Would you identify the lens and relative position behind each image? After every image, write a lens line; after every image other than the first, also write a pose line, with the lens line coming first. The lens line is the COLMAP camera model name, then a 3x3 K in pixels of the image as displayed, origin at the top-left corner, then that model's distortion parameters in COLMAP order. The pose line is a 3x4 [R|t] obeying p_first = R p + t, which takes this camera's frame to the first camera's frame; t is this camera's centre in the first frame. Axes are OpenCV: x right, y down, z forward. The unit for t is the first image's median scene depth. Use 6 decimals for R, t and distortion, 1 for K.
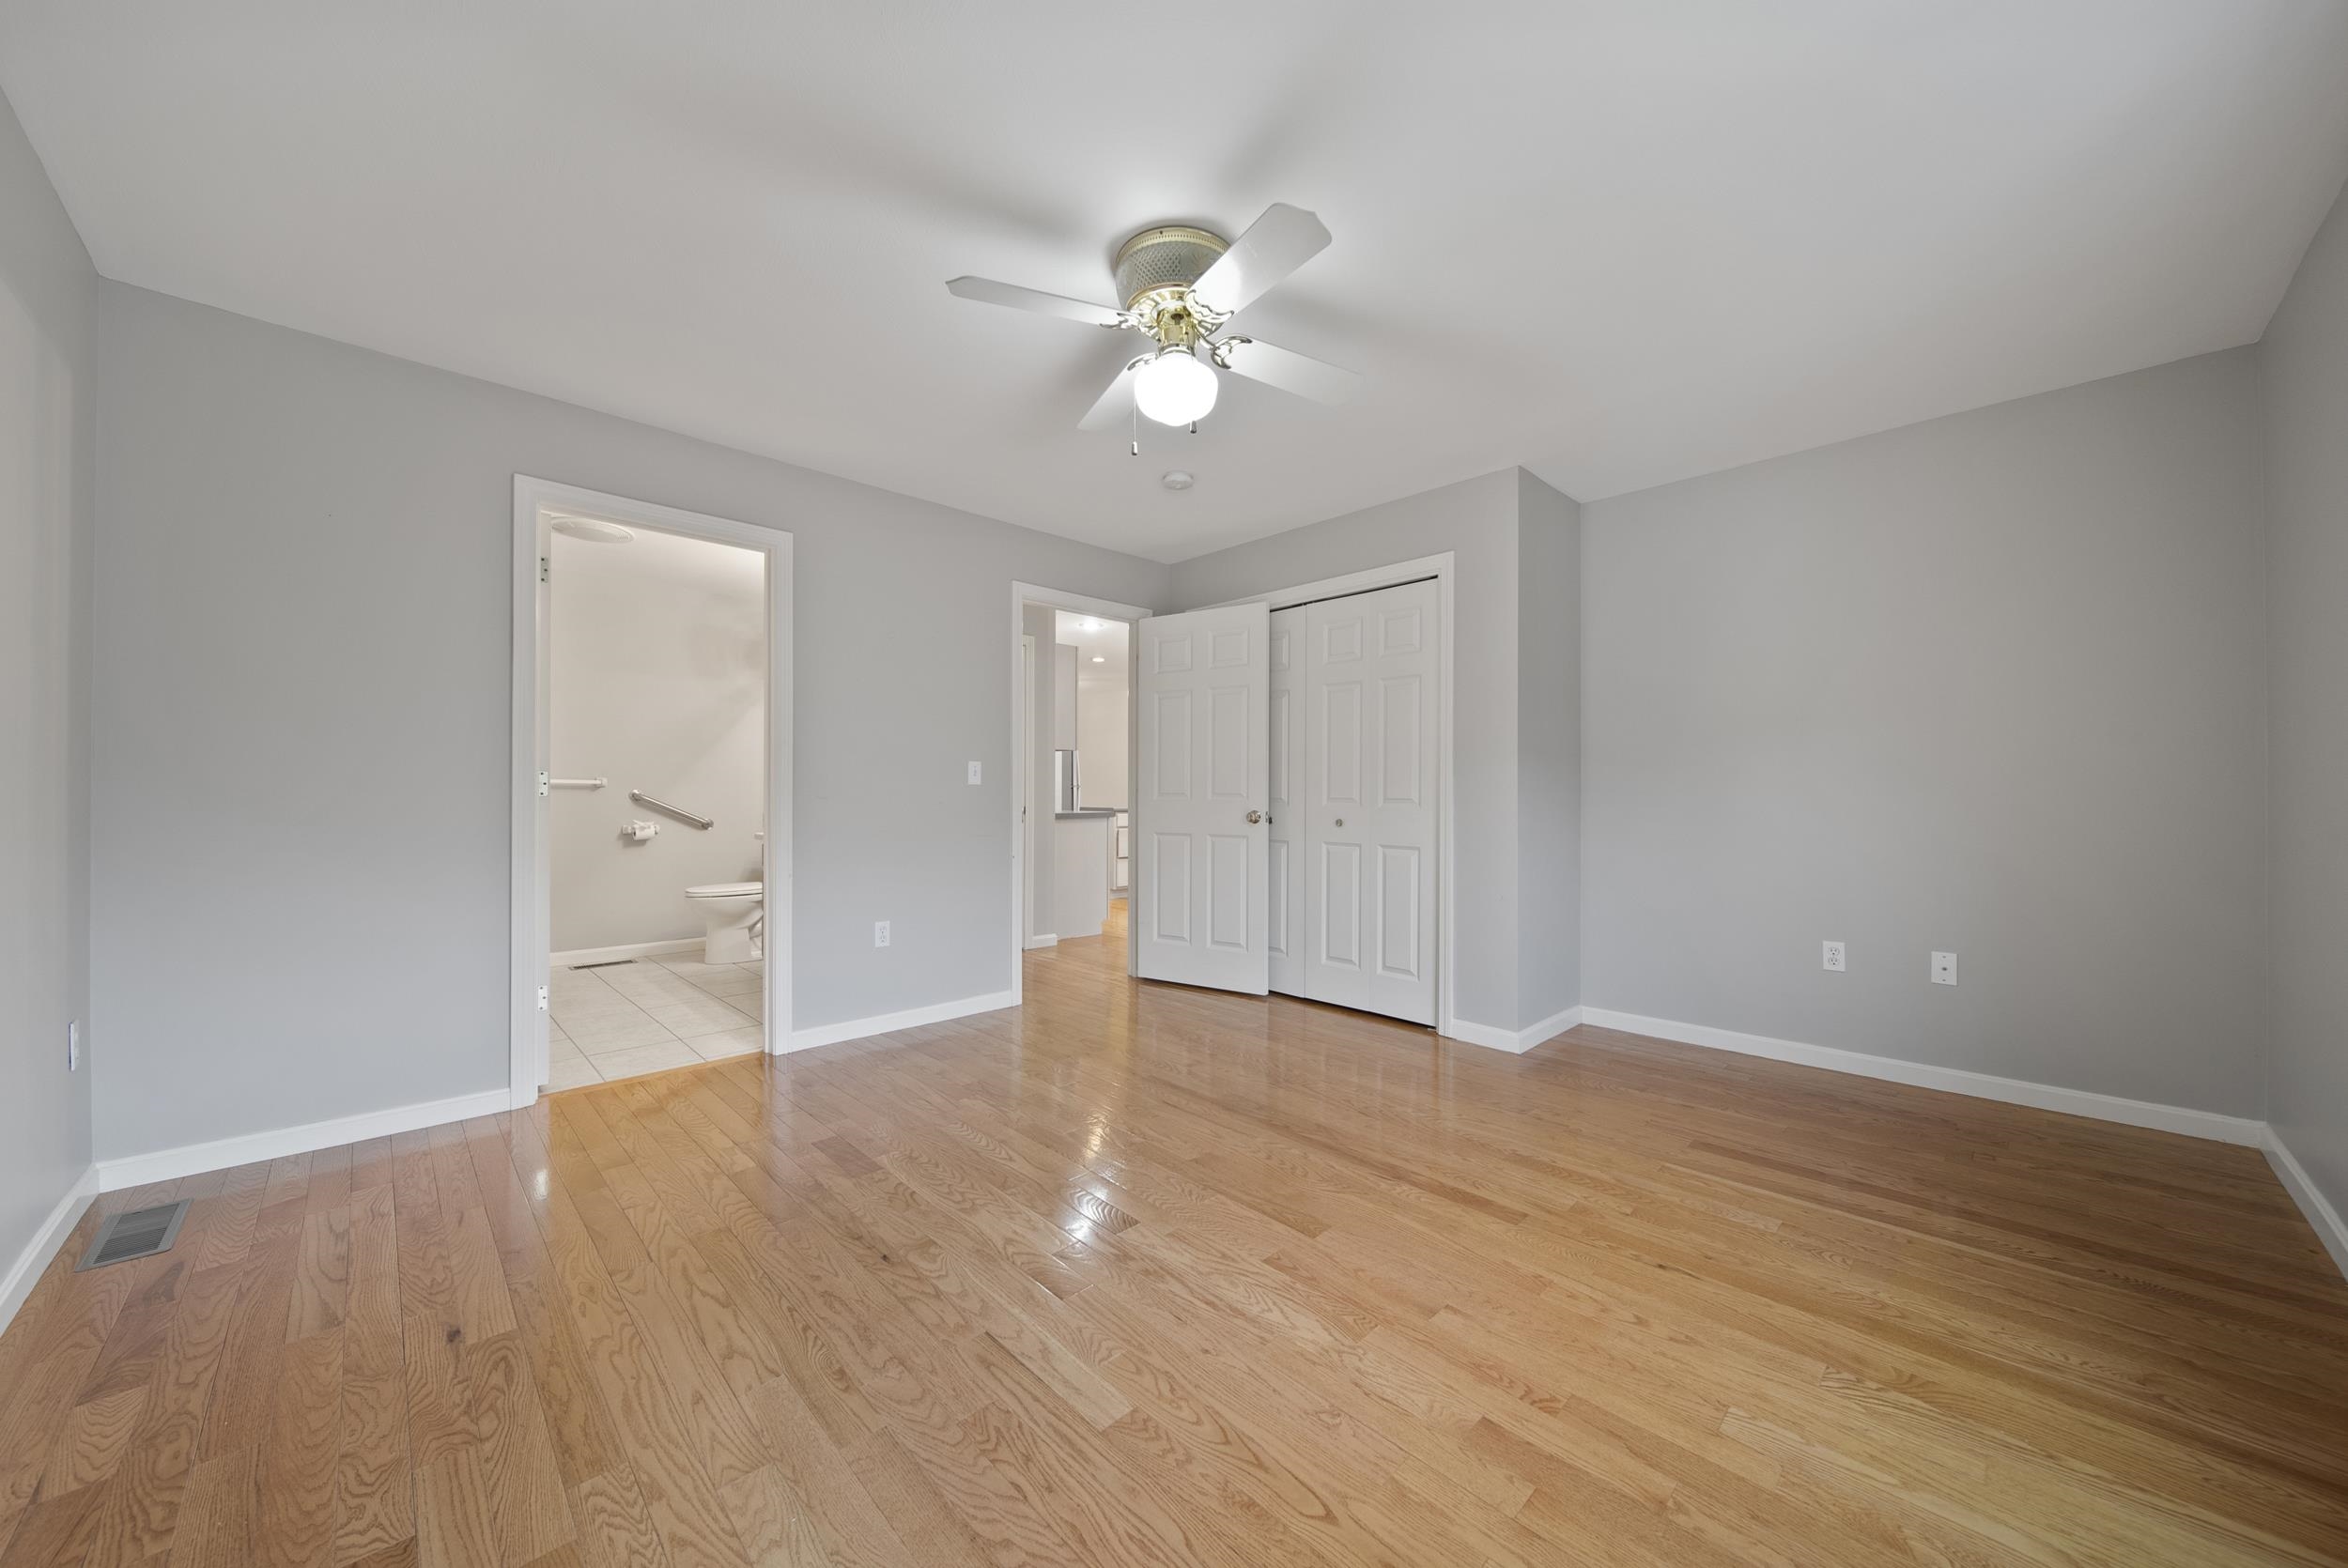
lens RADIAL K [[817.0, 0, 1179.9], [0, 817.0, 785.8], [0, 0, 1]] dist [-0.000276, -0.002189]
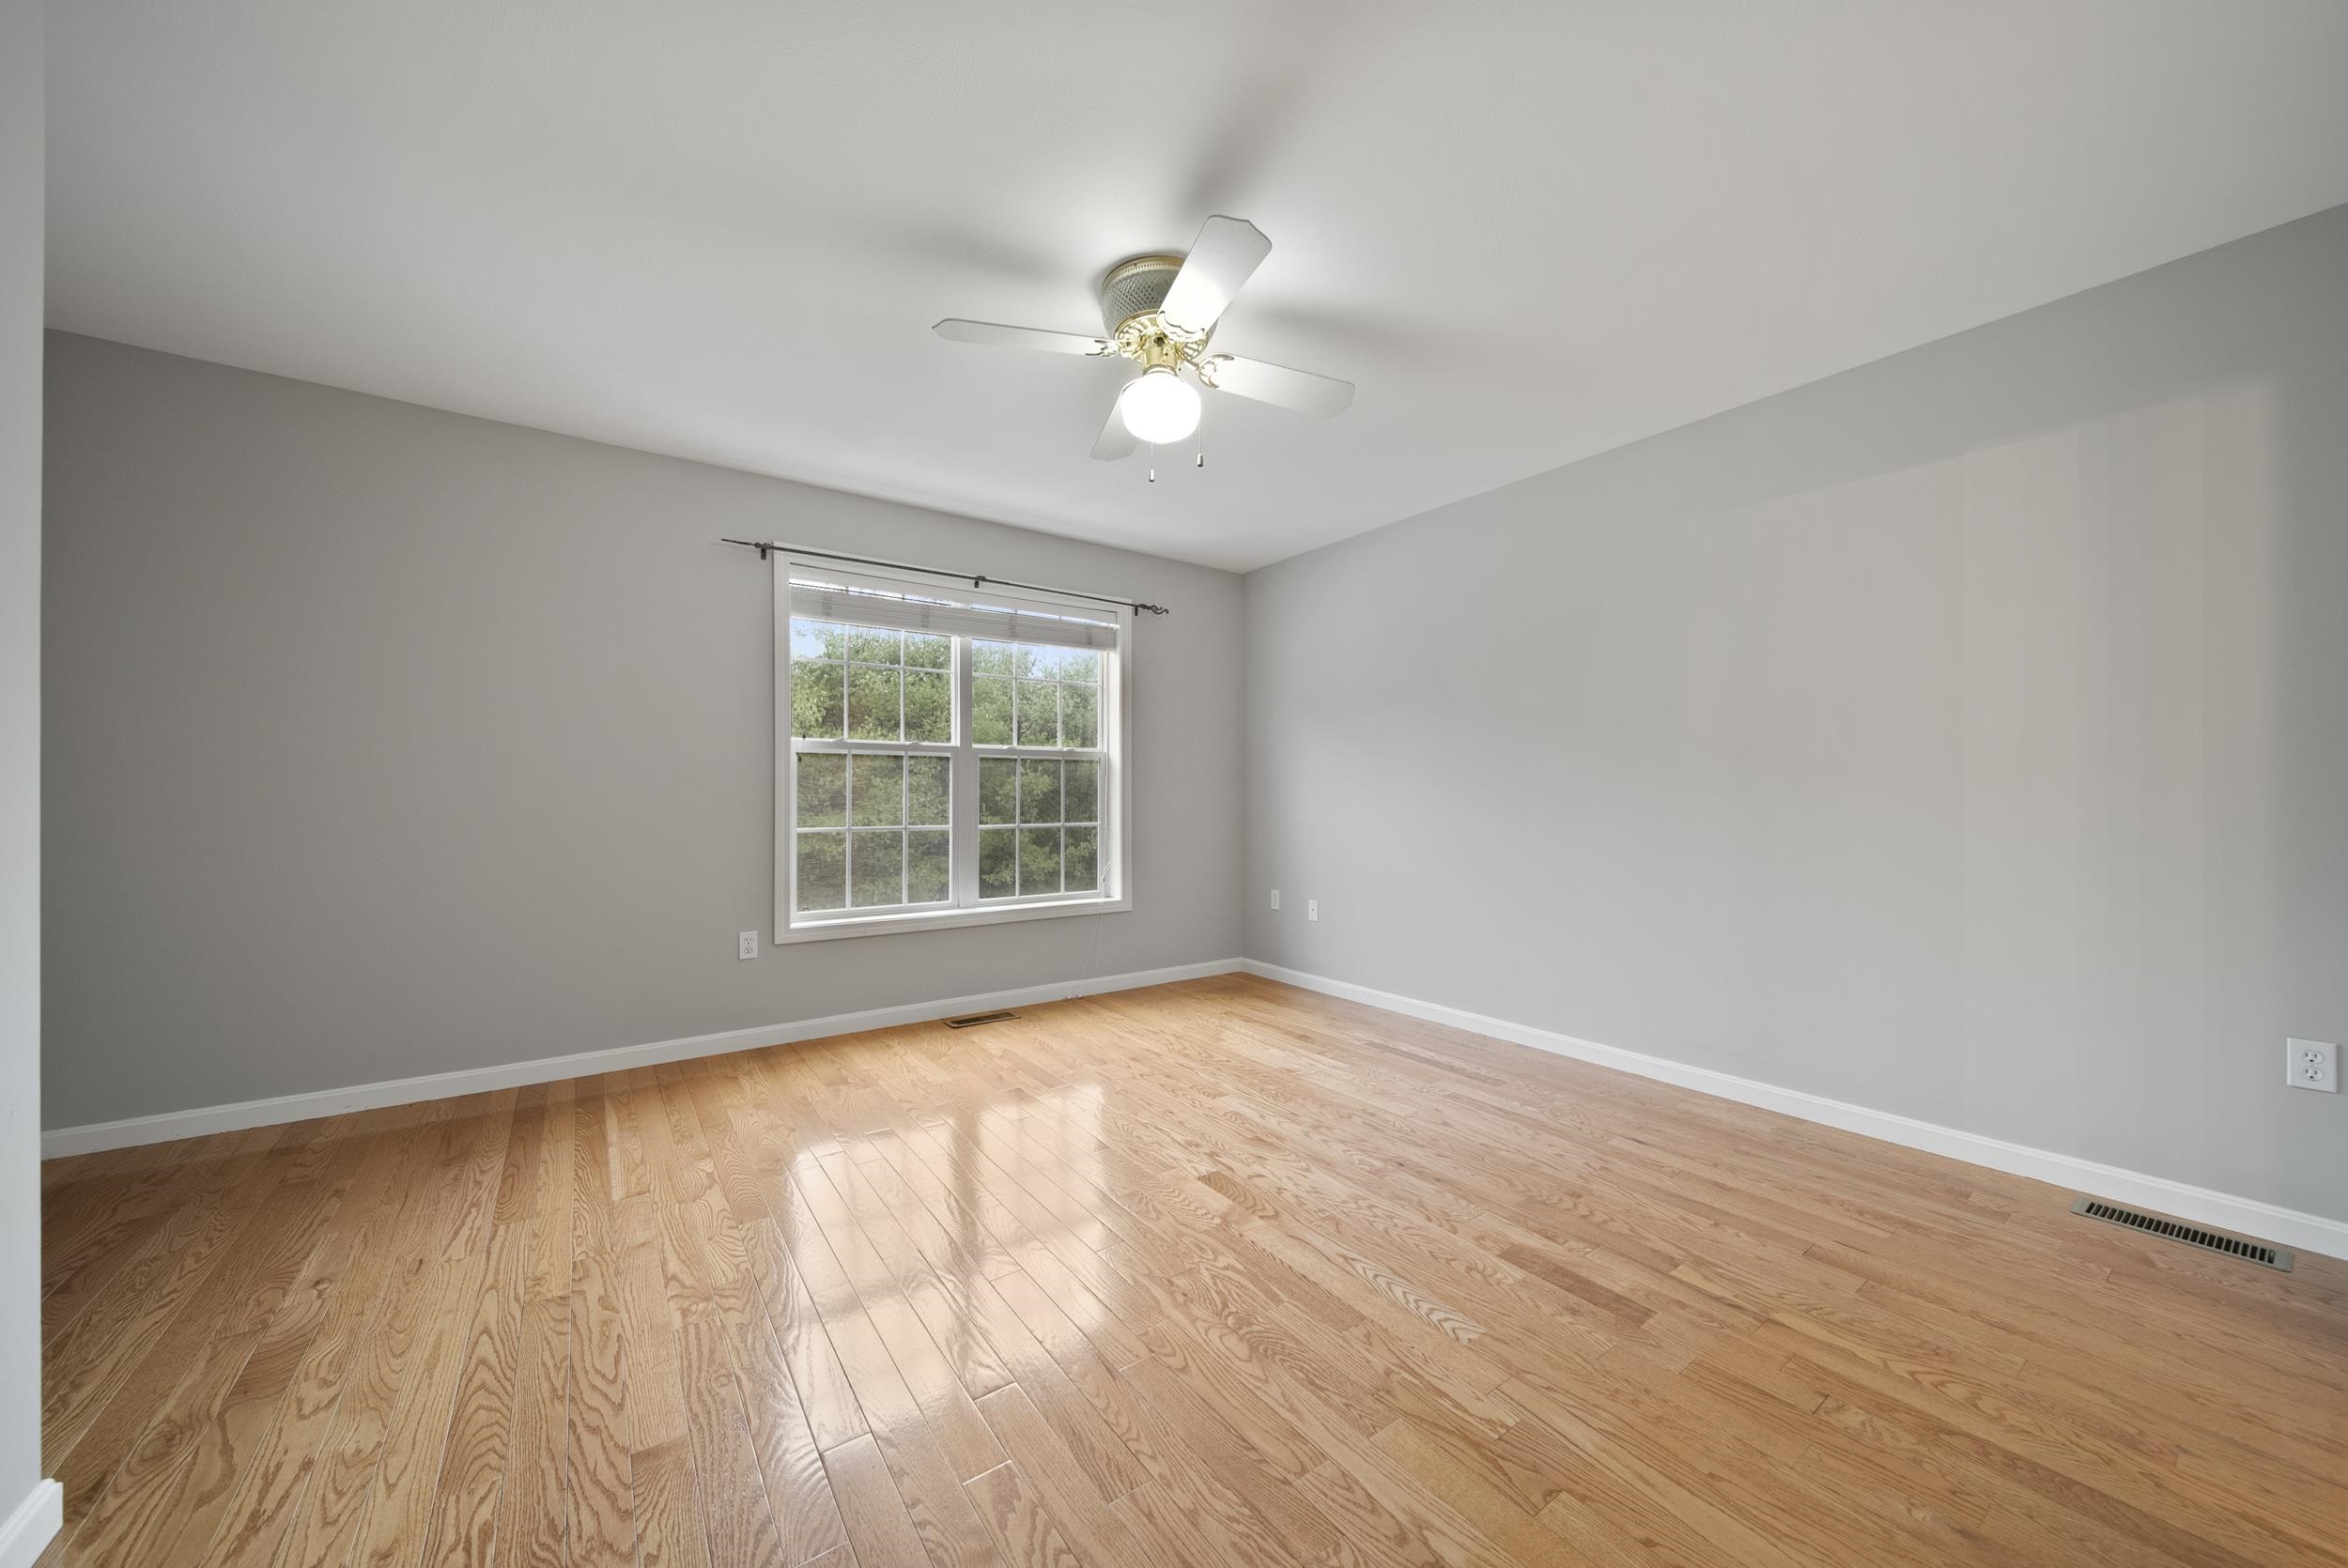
lens RADIAL K [[817.0, 0, 1179.9], [0, 817.0, 785.8], [0, 0, 1]] dist [-0.000276, -0.002189]
pose [[-0.988551, -0.001471, 0.150881, -0.185618], [-0.004209, 0.999832, -0.017833, 0.013765], [-0.150829, -0.018264, -0.988391, 2.018381]]
